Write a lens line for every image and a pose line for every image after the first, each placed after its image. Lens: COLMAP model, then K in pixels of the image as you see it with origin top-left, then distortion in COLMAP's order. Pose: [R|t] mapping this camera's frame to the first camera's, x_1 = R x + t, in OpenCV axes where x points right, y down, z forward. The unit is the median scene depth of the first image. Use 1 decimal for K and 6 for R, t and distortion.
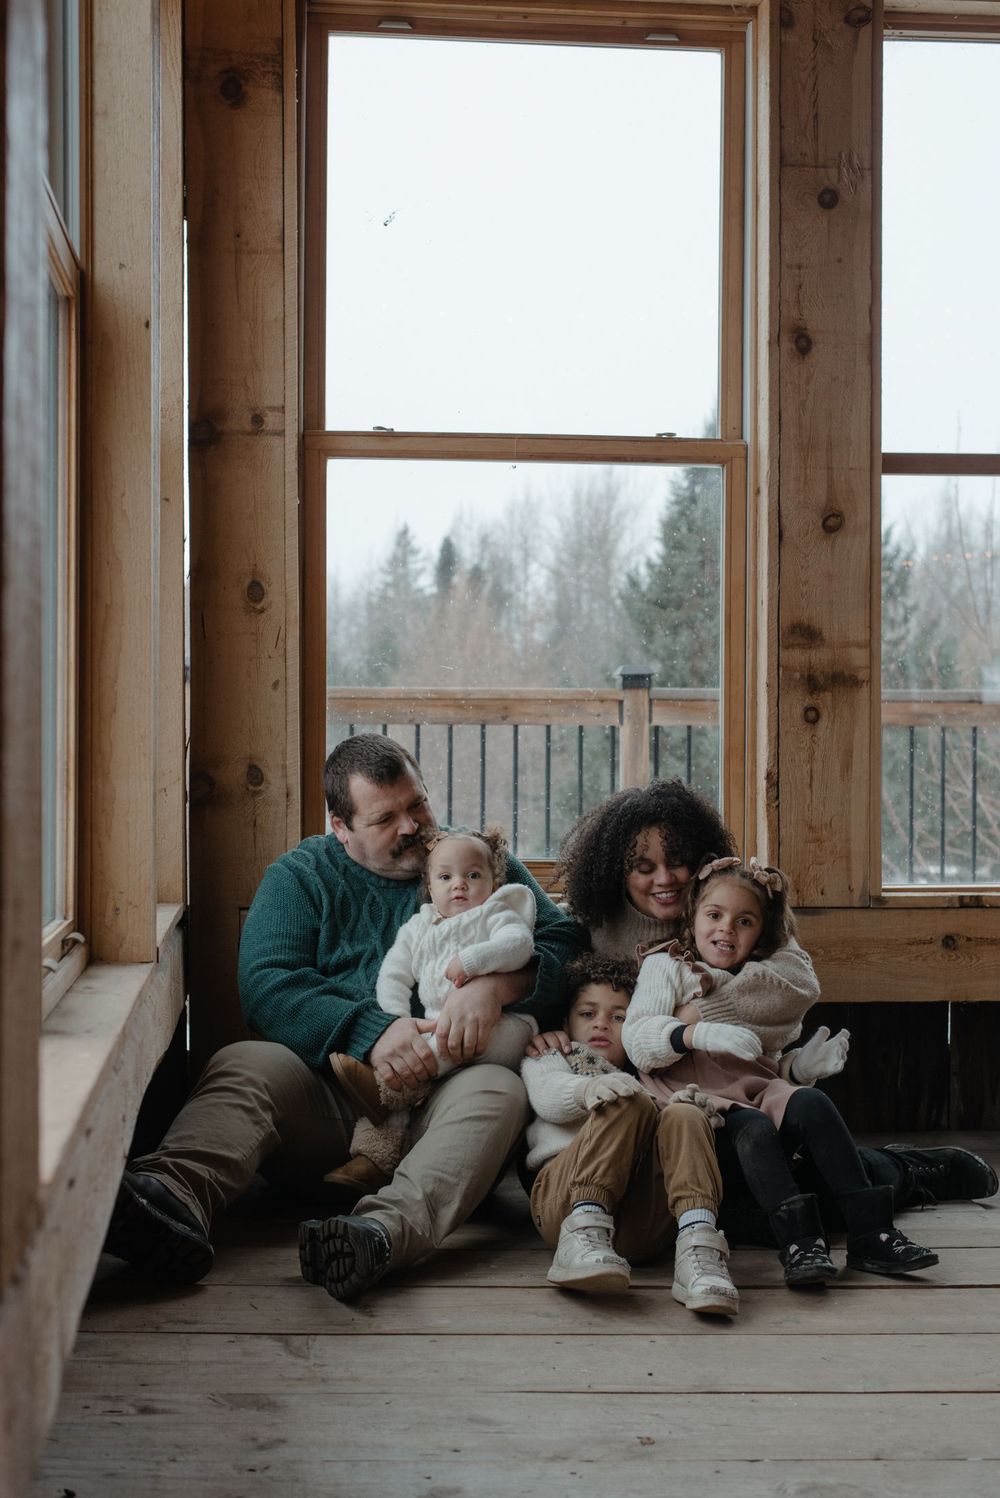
lens RADIAL K [[2170.8, 0, 496.8], [0, 2170.8, 749.3], [0, 0, 1]] dist [-0.005149, 0.000000]
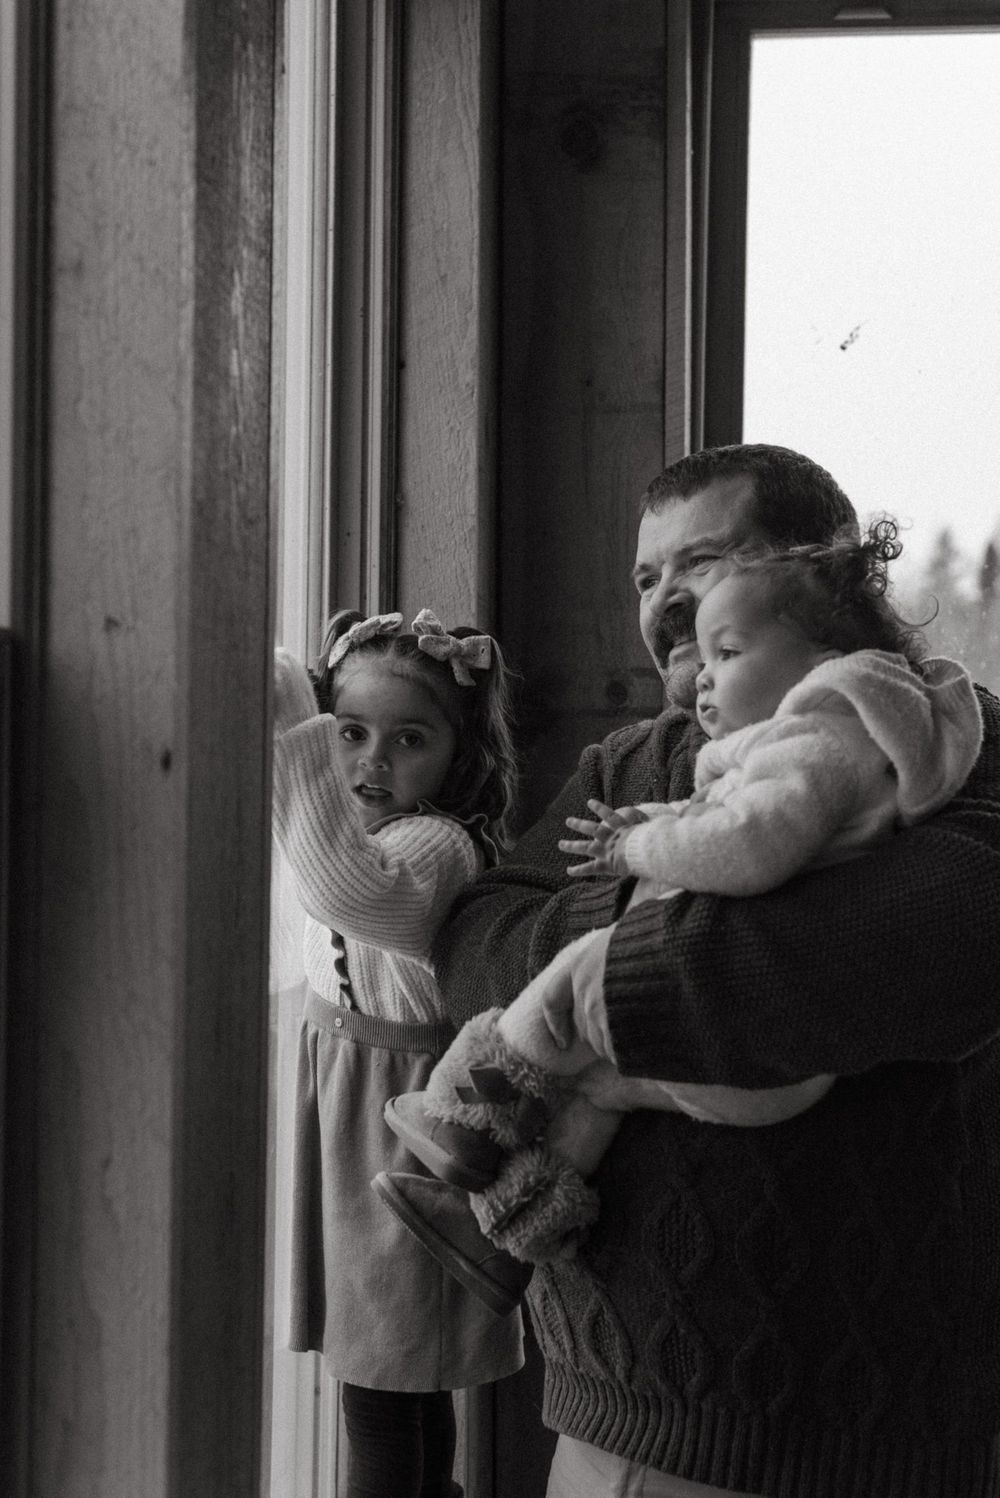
lens RADIAL K [[2170.8, 0, 502.9], [0, 2170.8, 746.3], [0, 0, 1]] dist [-0.005149, 0.000000]
pose [[0.970500, 0.010935, -0.240854, 0.003489], [-0.011181, 0.999937, 0.000345, -0.144261], [0.240842, 0.002358, 0.970561, 0.436764]]
